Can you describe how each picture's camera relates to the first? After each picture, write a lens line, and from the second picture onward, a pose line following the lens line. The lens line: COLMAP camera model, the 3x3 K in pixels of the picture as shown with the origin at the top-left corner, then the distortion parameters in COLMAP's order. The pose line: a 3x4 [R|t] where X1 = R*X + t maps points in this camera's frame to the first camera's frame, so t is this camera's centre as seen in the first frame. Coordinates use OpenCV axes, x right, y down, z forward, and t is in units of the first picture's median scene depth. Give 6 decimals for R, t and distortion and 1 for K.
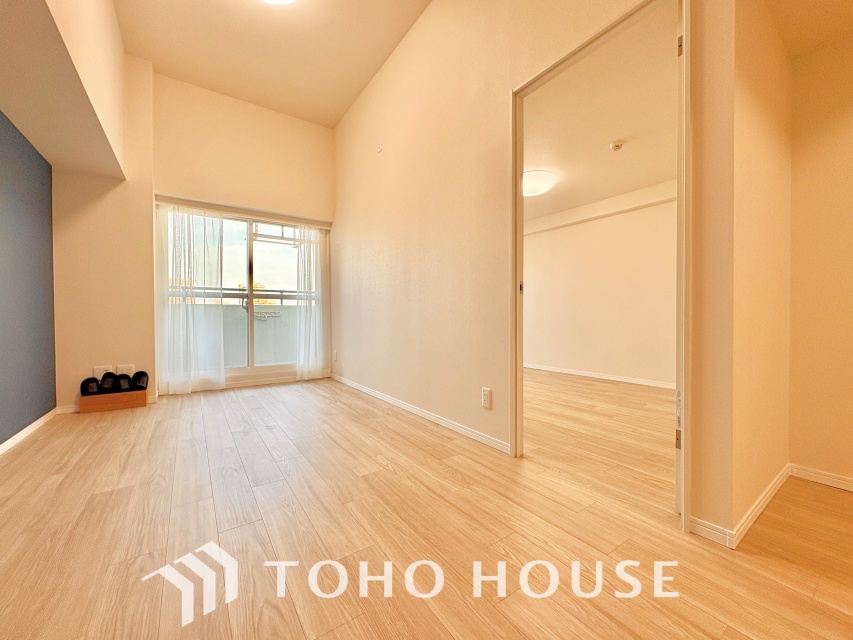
lens RADIAL K [[339.1, 0, 426.5], [0, 339.1, 320.0], [0, 0, 1]] dist [-0.000505, -0.000138]
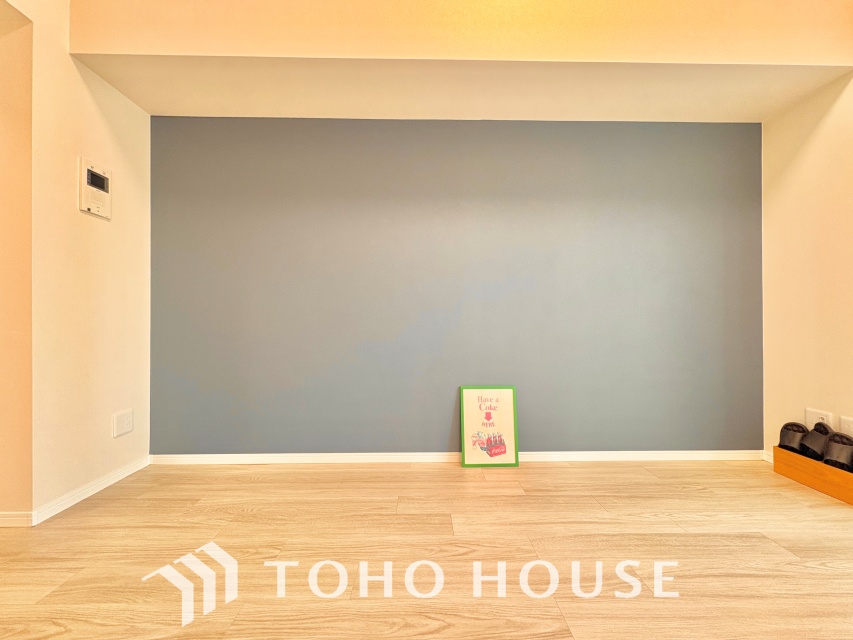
lens RADIAL K [[339.1, 0, 426.5], [0, 339.1, 320.0], [0, 0, 1]] dist [-0.000505, -0.000138]
pose [[-0.558190, 0.001606, -0.829712, -0.079286], [-0.007455, 0.999948, 0.006951, -0.021308], [0.829680, 0.010065, -0.558149, 0.769271]]
